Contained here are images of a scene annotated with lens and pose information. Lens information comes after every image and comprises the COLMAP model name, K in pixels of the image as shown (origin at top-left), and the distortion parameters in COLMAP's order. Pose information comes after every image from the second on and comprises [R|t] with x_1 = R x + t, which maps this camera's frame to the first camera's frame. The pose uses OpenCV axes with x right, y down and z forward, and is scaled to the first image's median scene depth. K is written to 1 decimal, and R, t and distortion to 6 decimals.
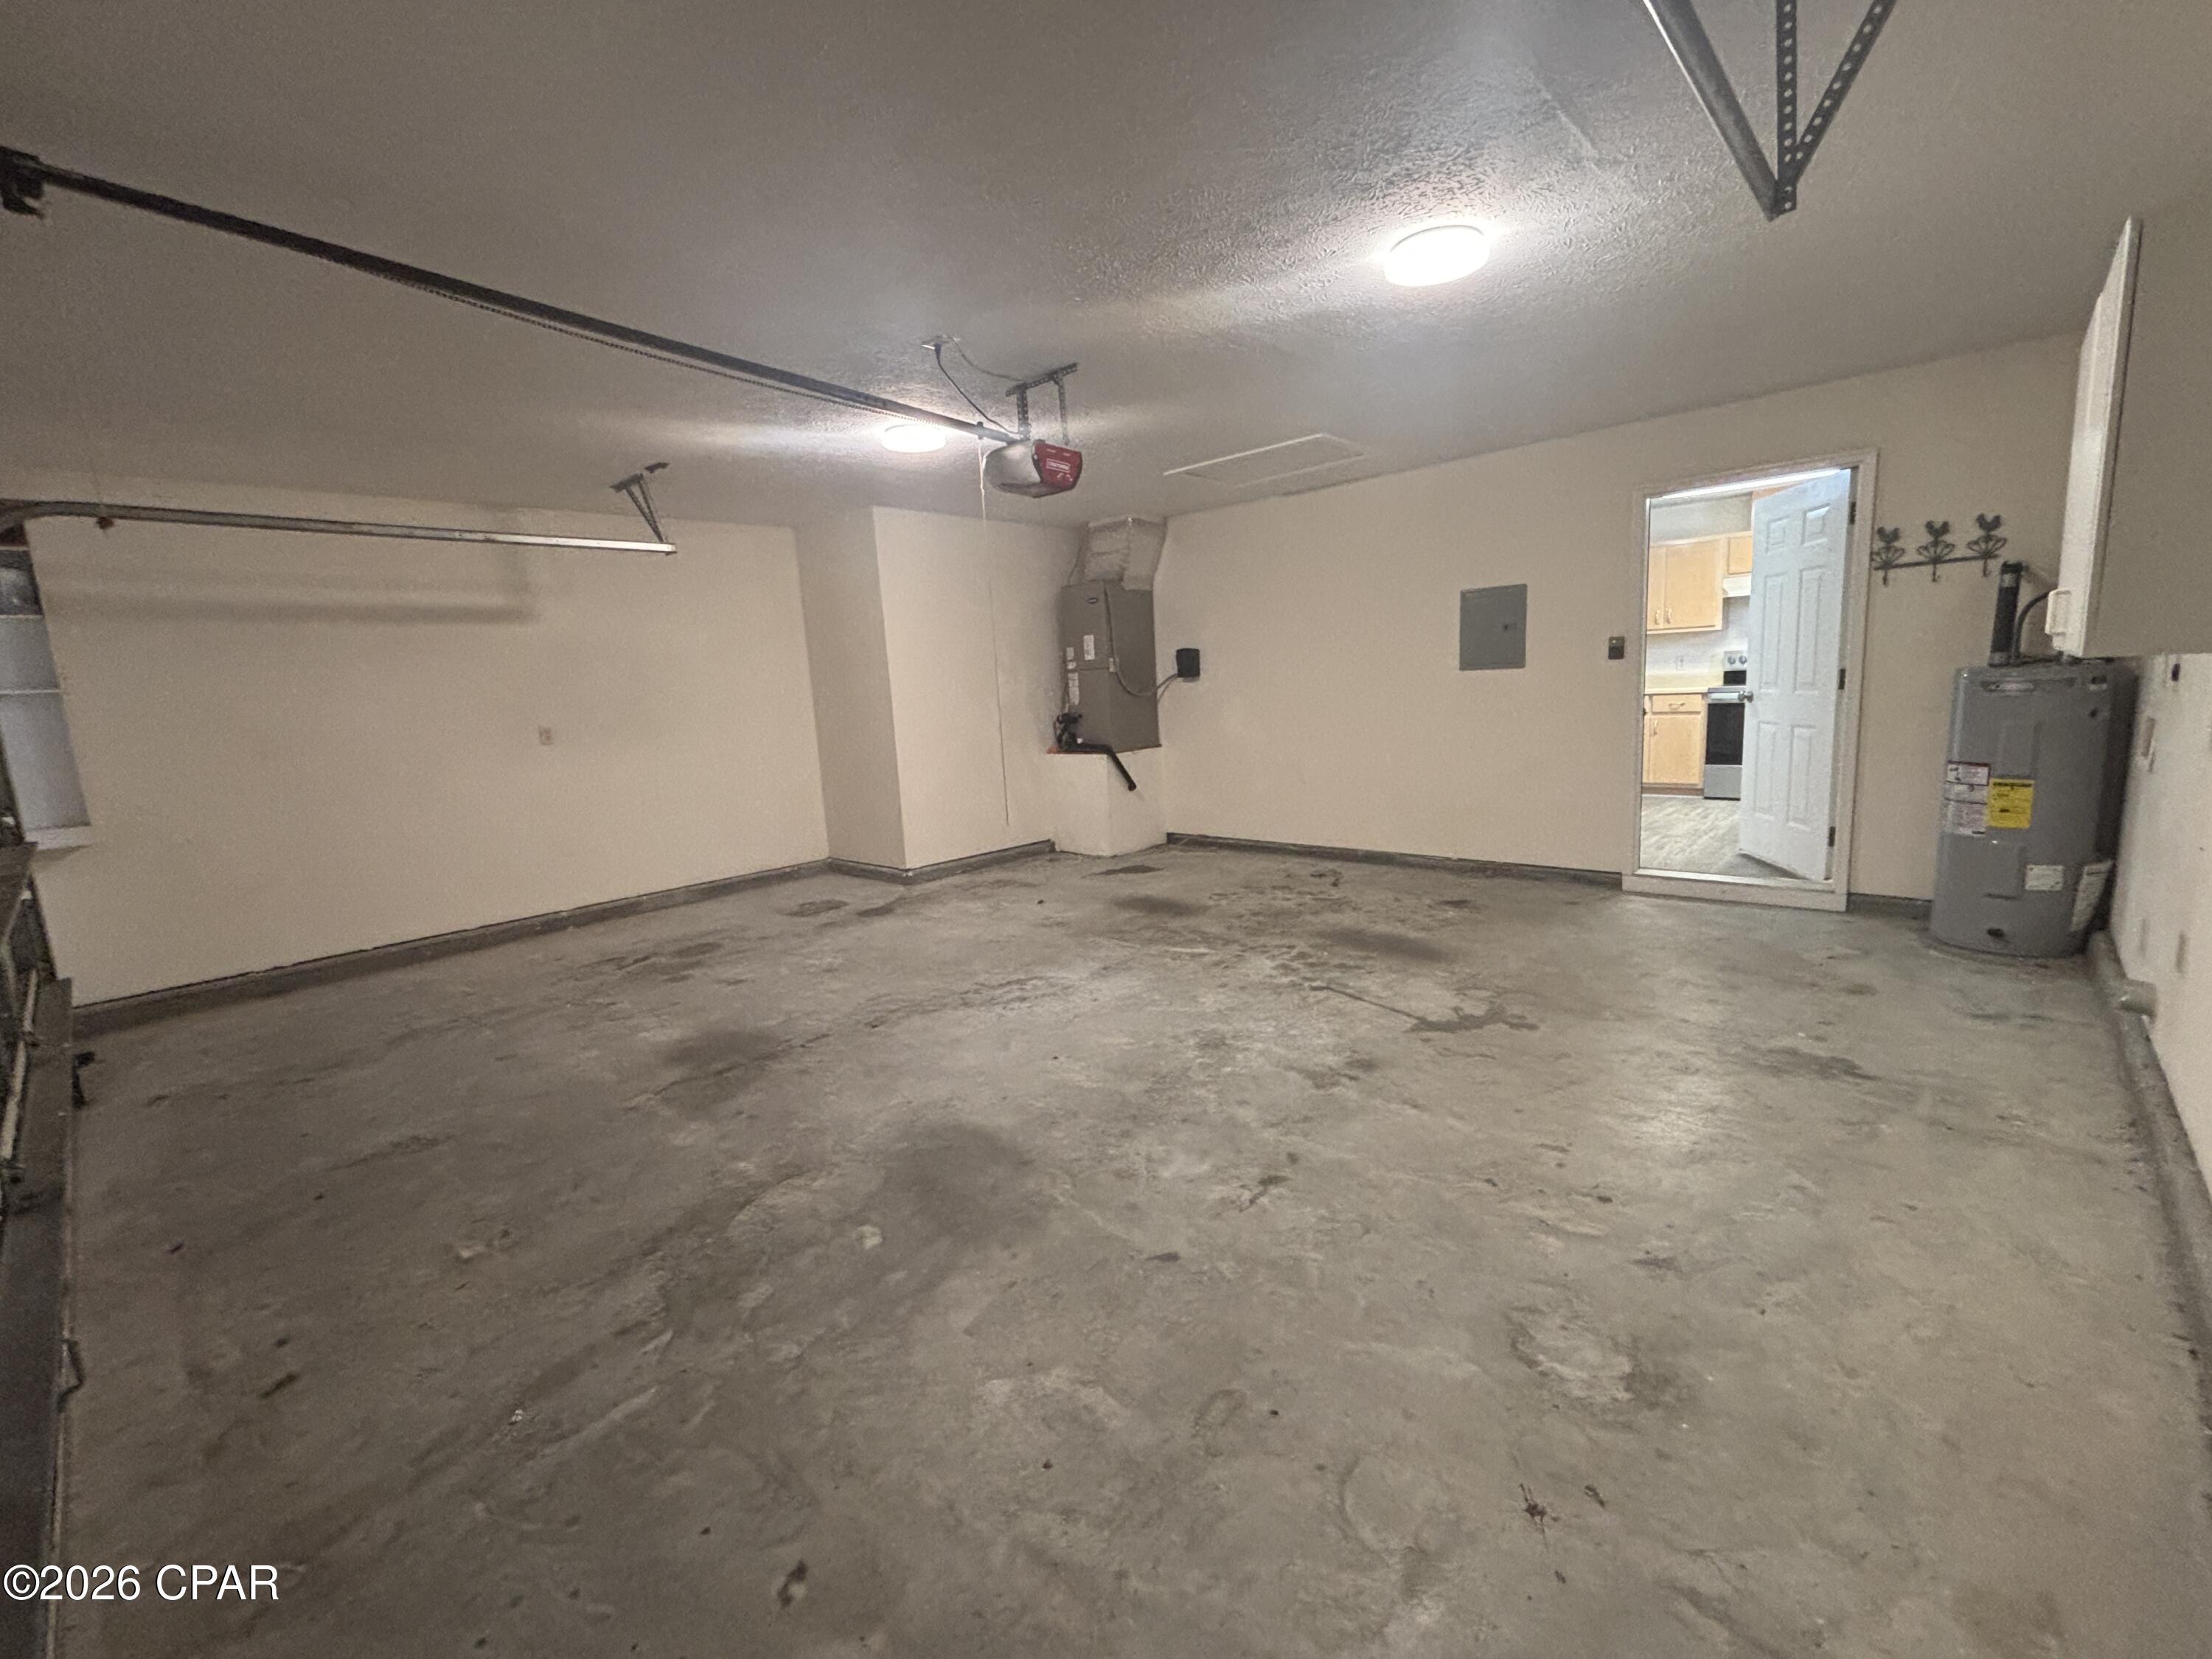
lens RADIAL K [[936.7, 0, 1108.3], [0, 936.7, 831.0], [0, 0, 1]] dist [0.014918, -0.000582]
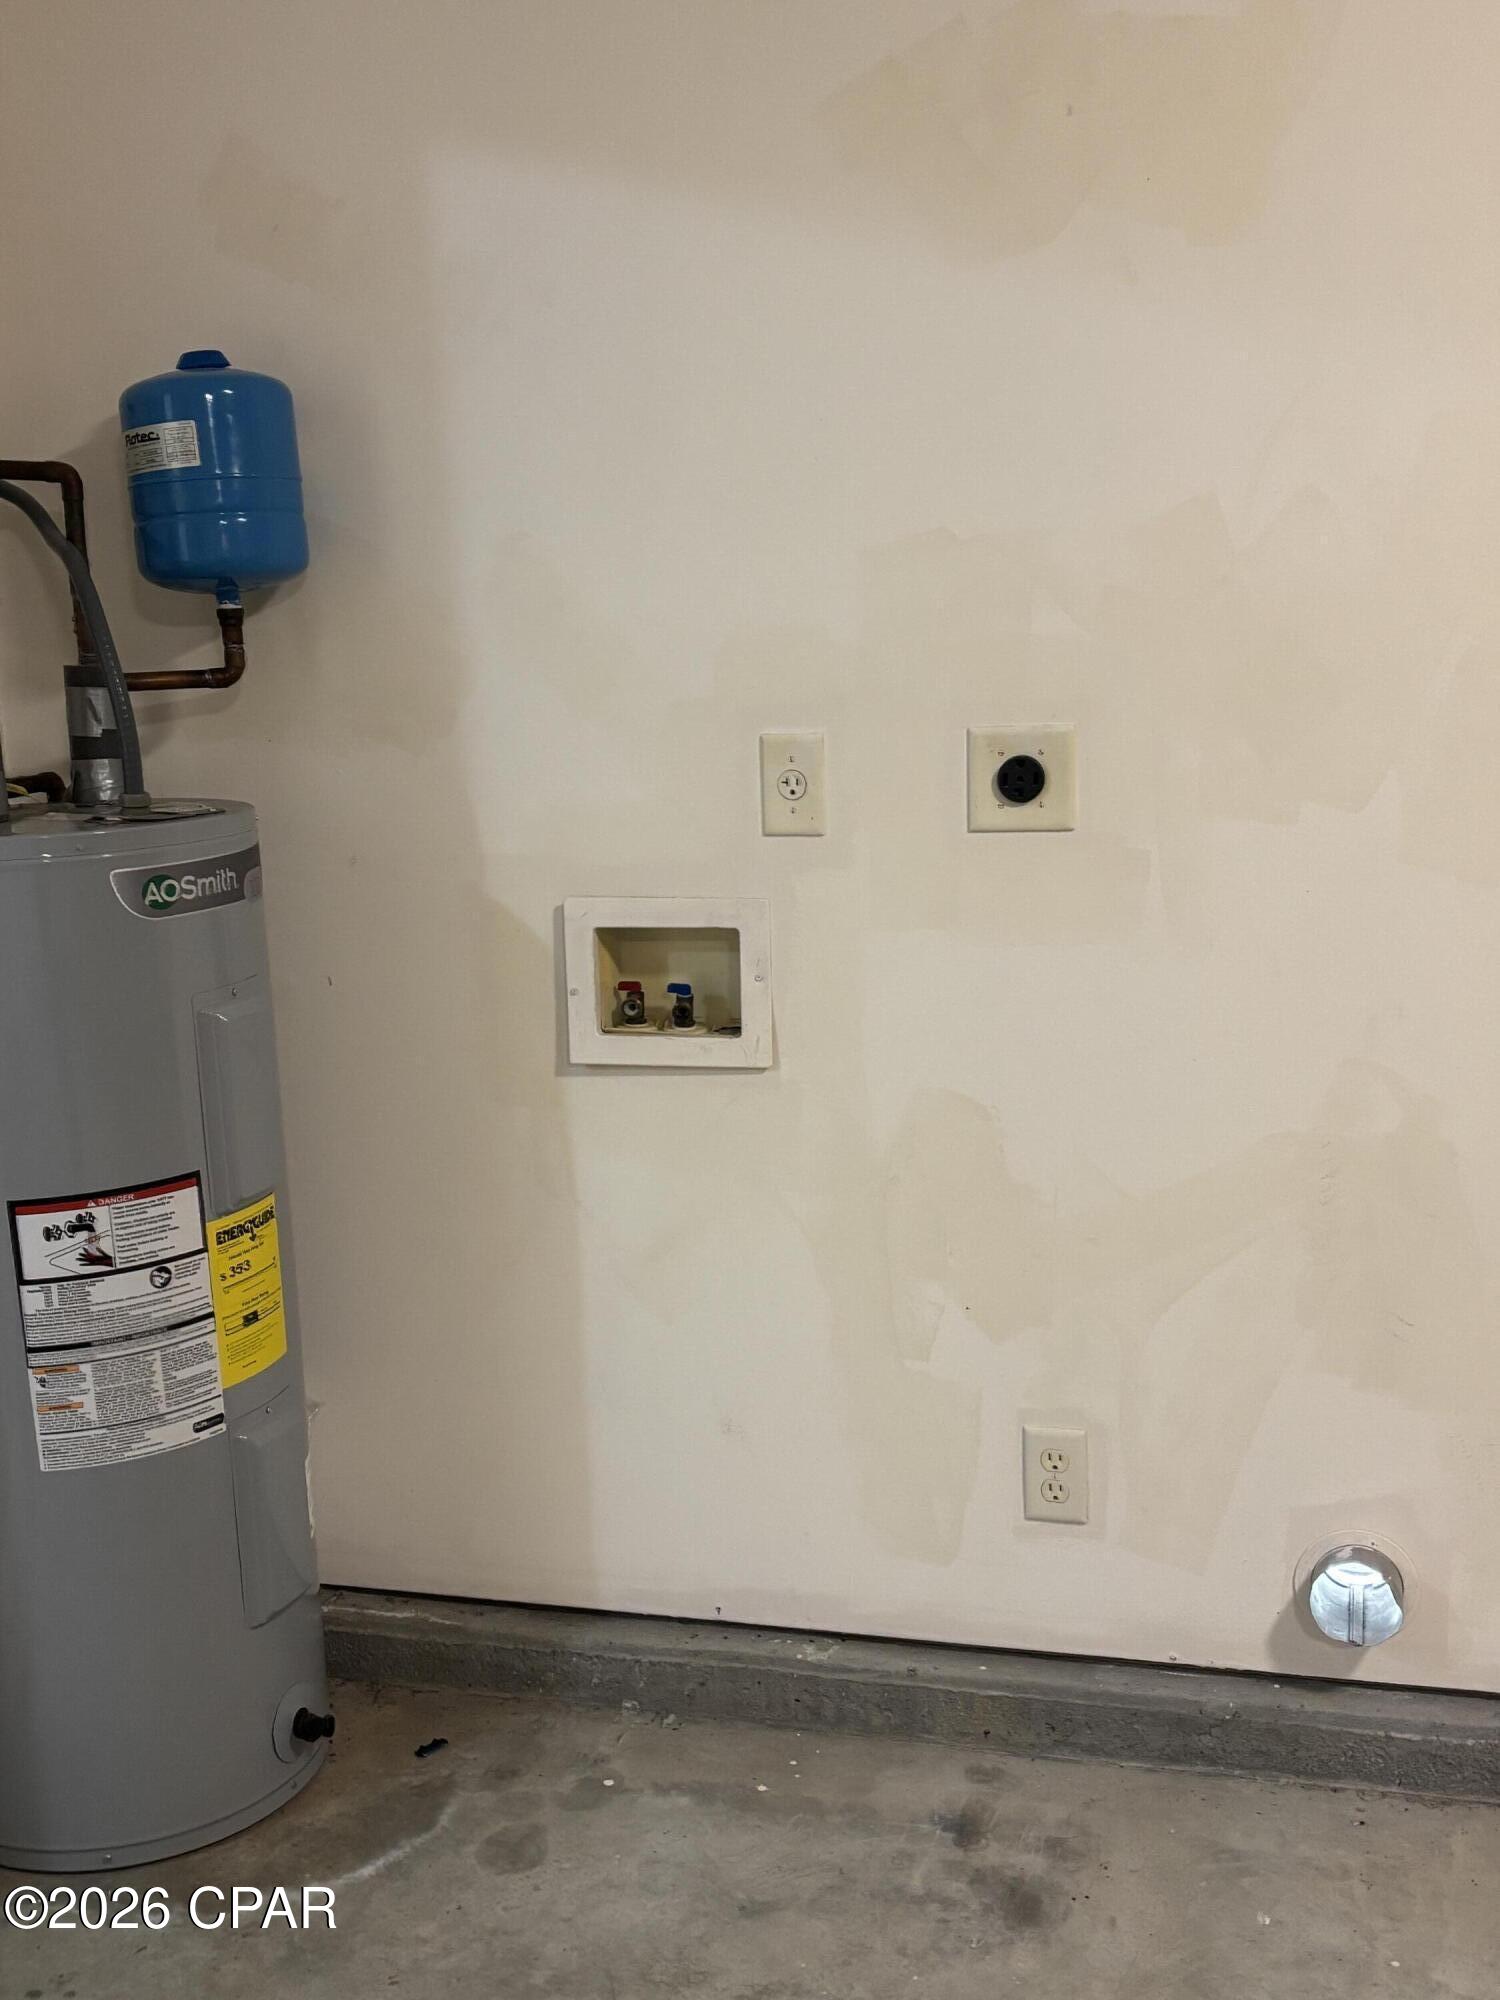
lens RADIAL K [[2137.6, 0, 749.9], [0, 2137.6, 999.9], [0, 0, 1]] dist [0.007222, 0.000000]
pose [[-0.460054, -0.093491, 0.882955, 0.326535], [0.202830, 0.957080, 0.207021, -0.211193], [-0.864413, 0.274331, -0.421346, 1.106655]]
